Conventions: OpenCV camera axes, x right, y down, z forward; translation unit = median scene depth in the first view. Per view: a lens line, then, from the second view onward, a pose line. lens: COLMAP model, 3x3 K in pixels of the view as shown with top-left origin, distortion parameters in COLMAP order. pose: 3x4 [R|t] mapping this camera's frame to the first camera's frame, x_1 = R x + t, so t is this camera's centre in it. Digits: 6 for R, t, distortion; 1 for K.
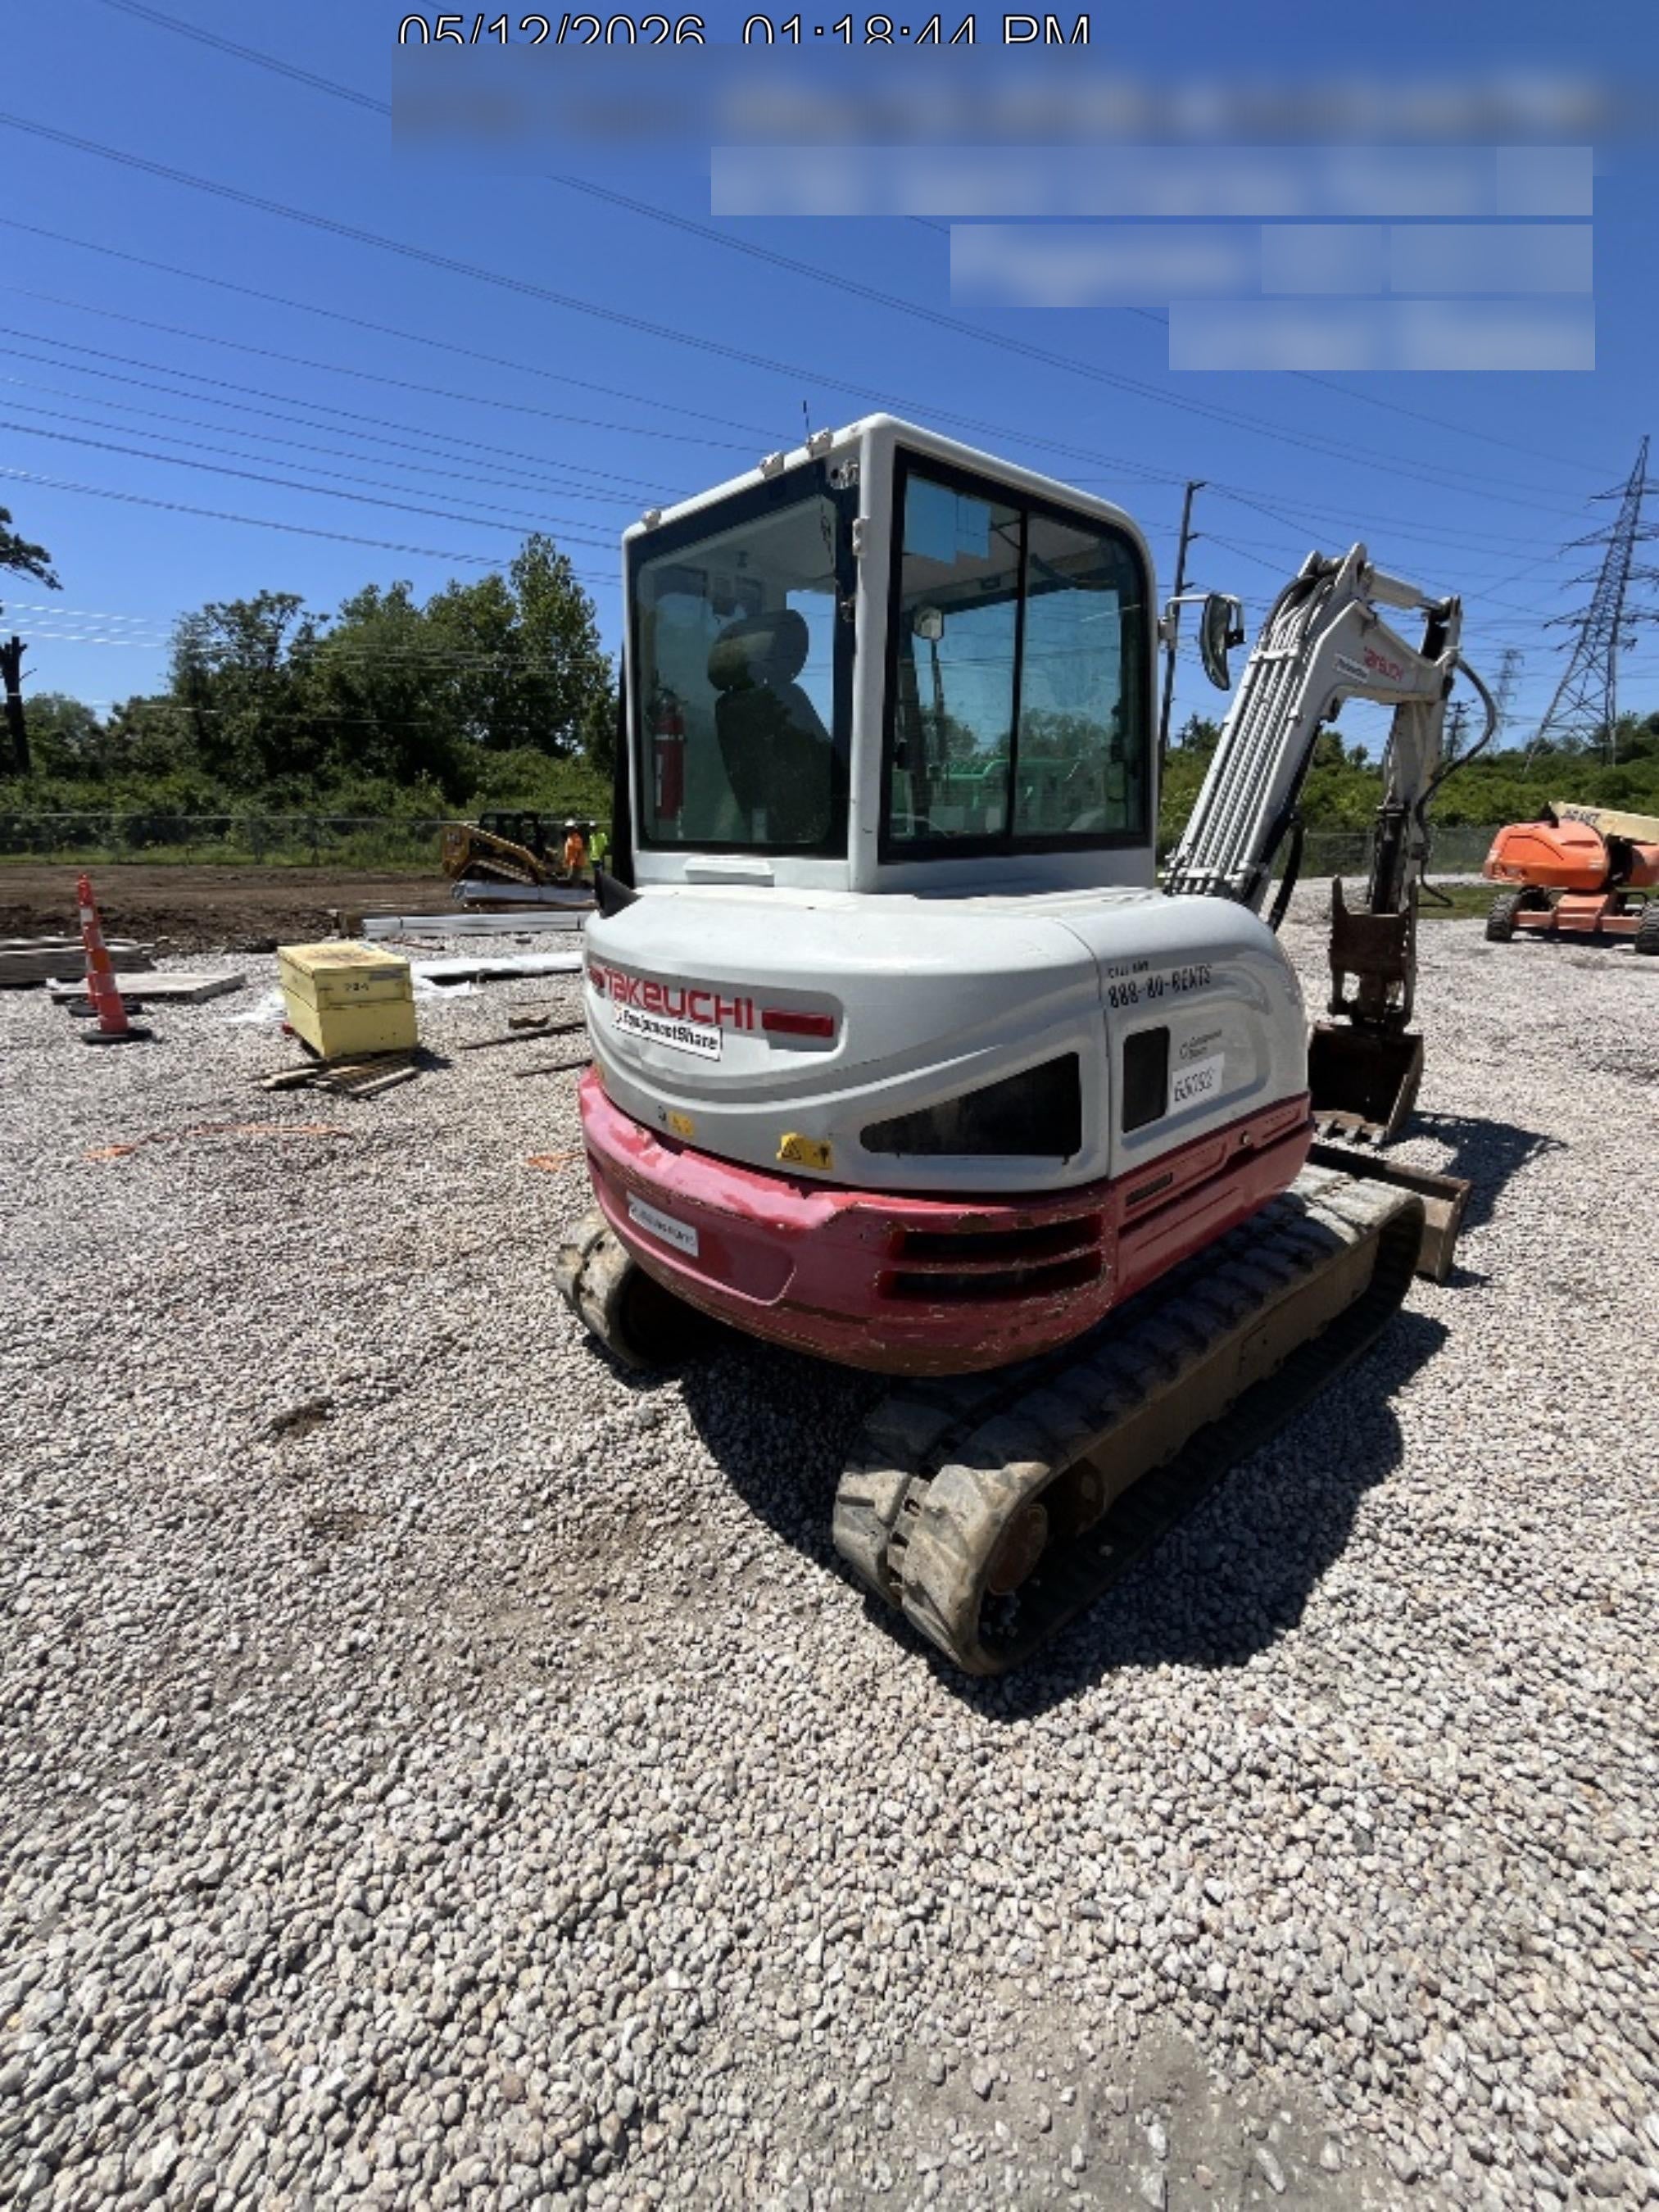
lens RADIAL K [[886.4, 0, 829.5], [0, 886.4, 1106.0], [0, 0, 1]] dist [-0.001416, -0.000119]
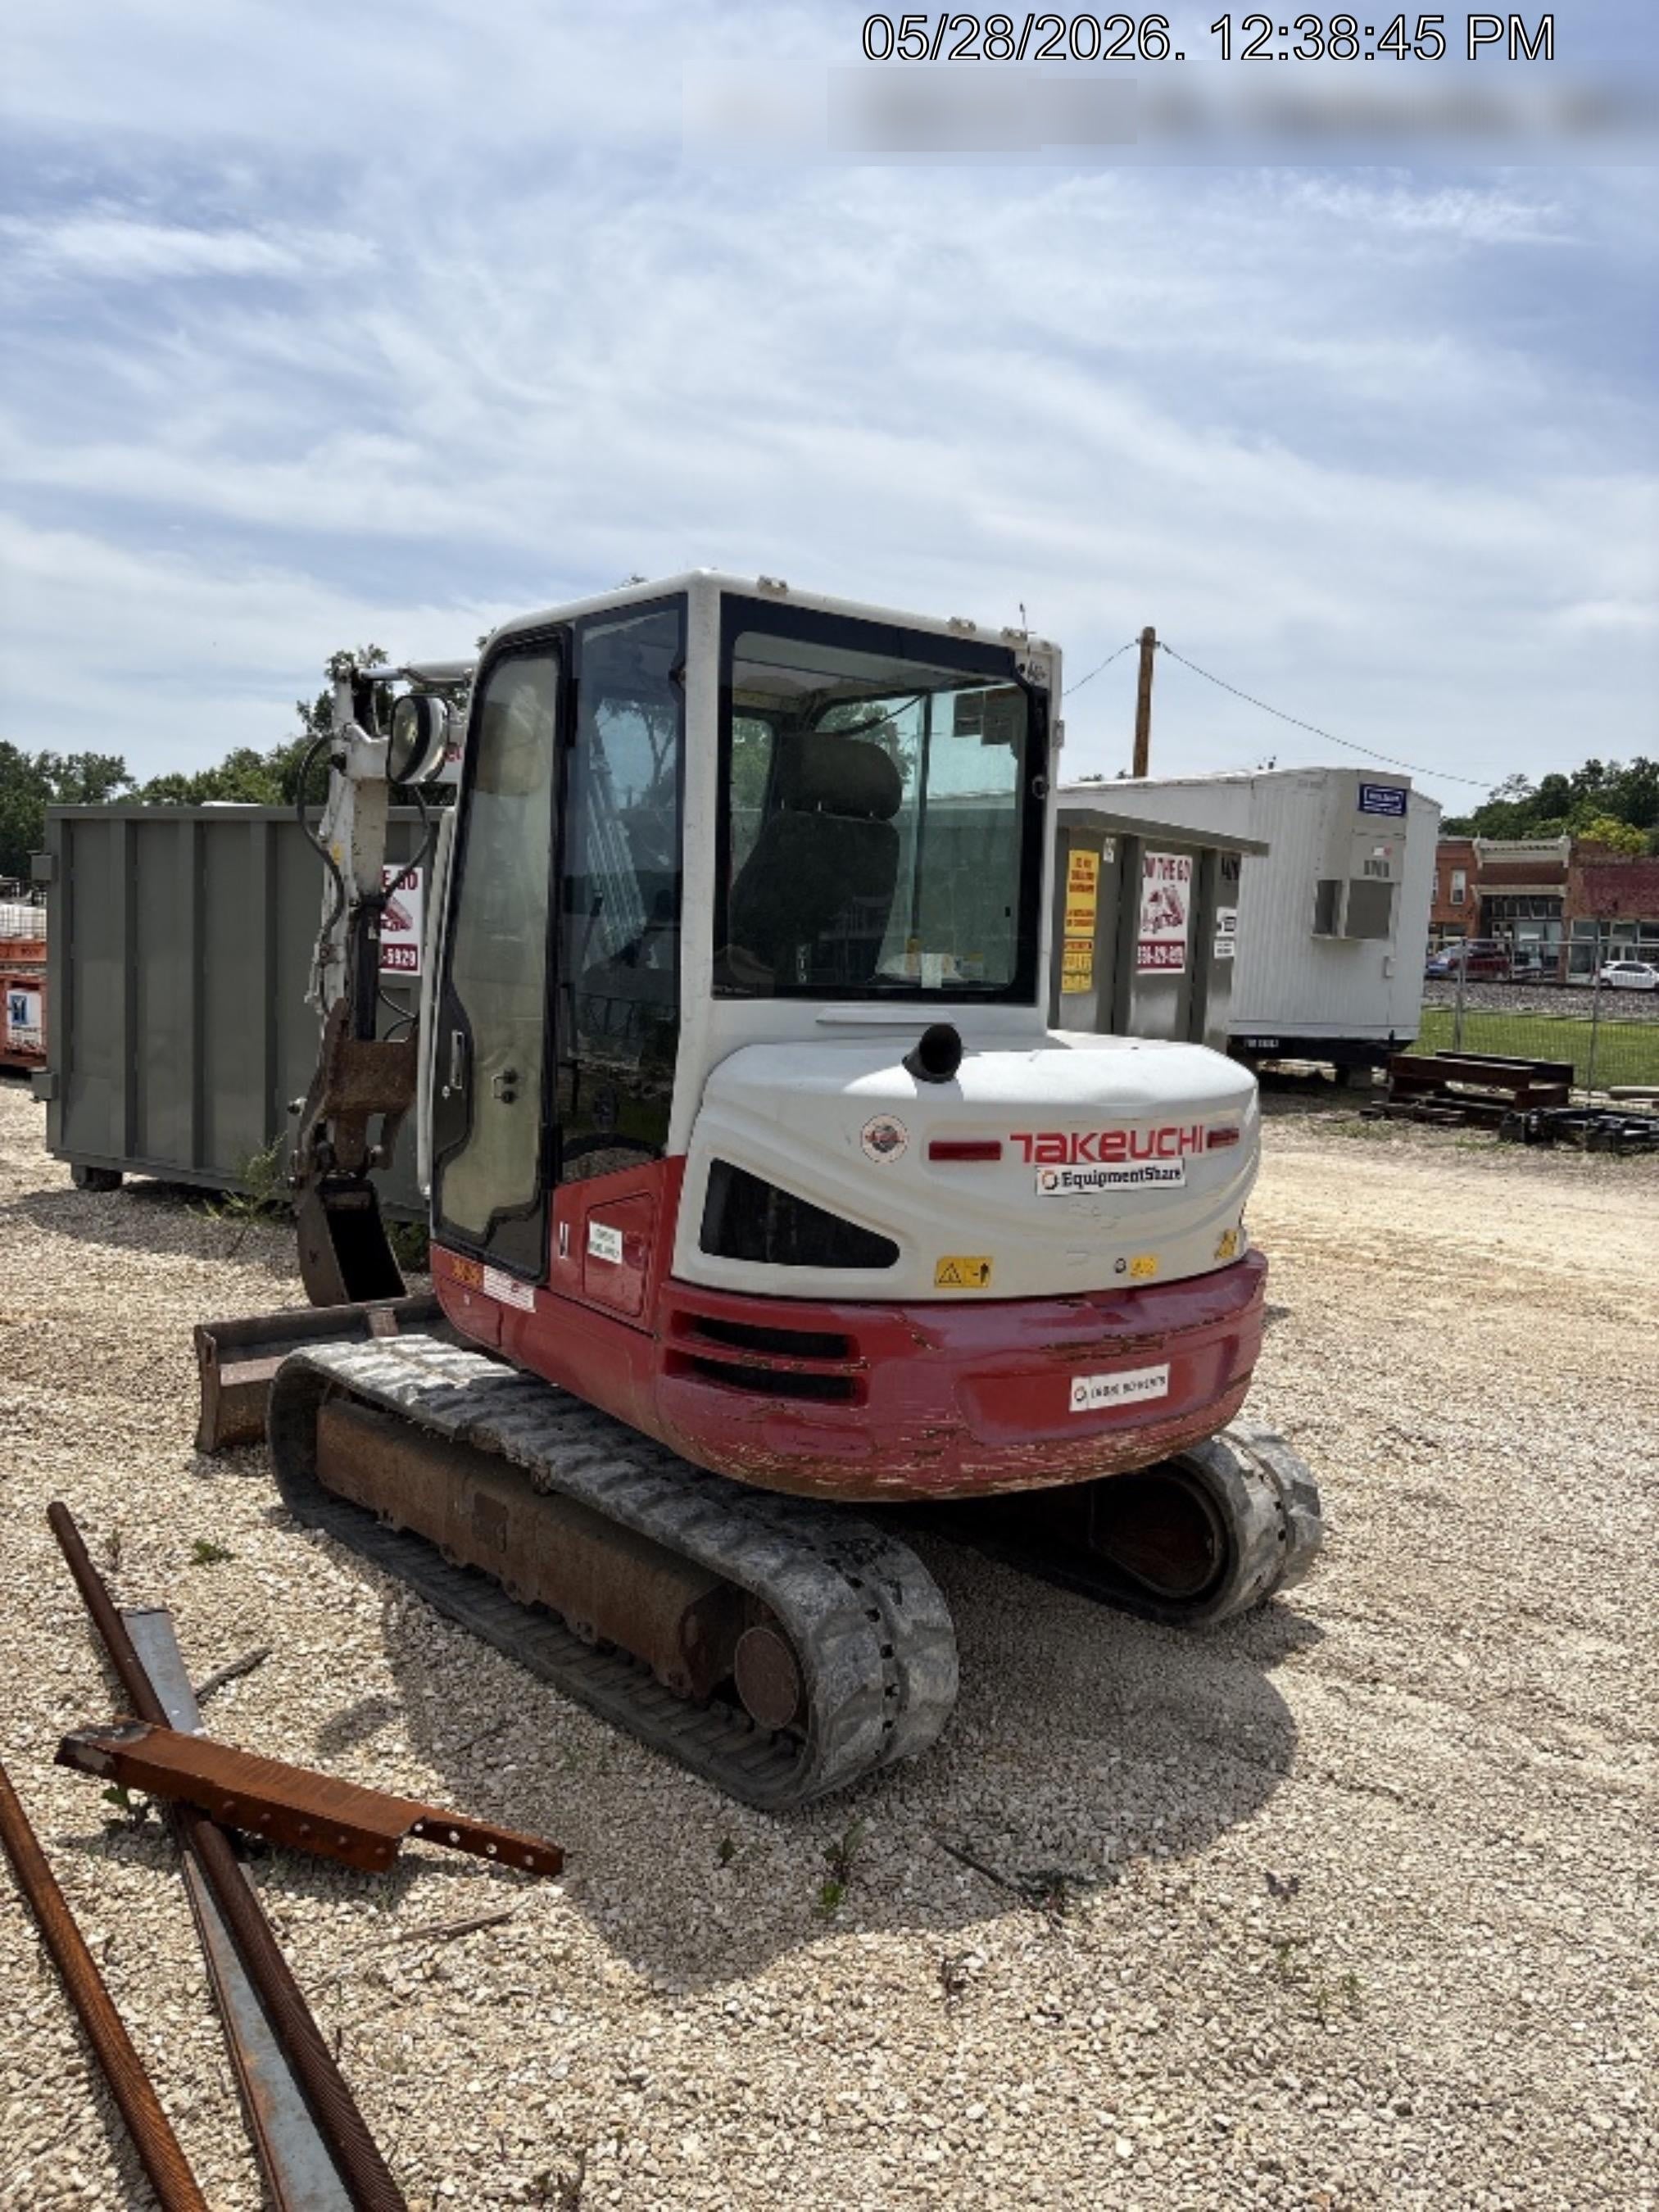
lens RADIAL K [[1670.0, 0, 863.5], [0, 1670.0, 1102.3], [0, 0, 1]] dist [0.038214, -0.001681]
pose [[0.092546, -0.081437, 0.992373, -2.120459], [0.253256, 0.965798, 0.055638, -0.354222], [-0.962963, 0.246175, 0.110005, 1.089438]]
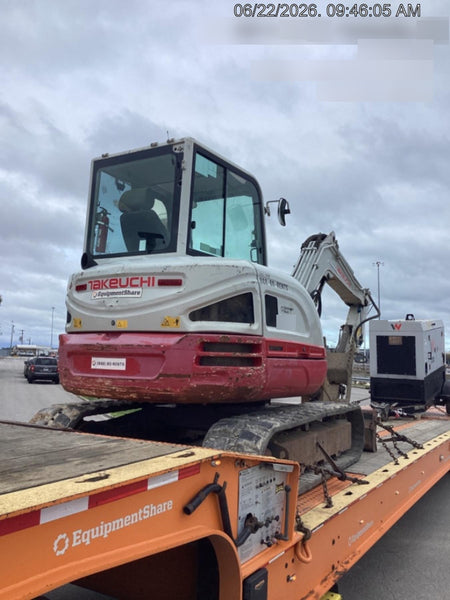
lens RADIAL K [[517.3, 0, 251.2], [0, 517.3, 299.6], [0, 0, 1]] dist [0.128915, 0.003087]
pose [[0.954639, 0.060366, 0.291583, -0.276633], [0.059315, 0.921058, -0.384882, 0.656067], [-0.291798, 0.384719, 0.875697, -0.681605]]
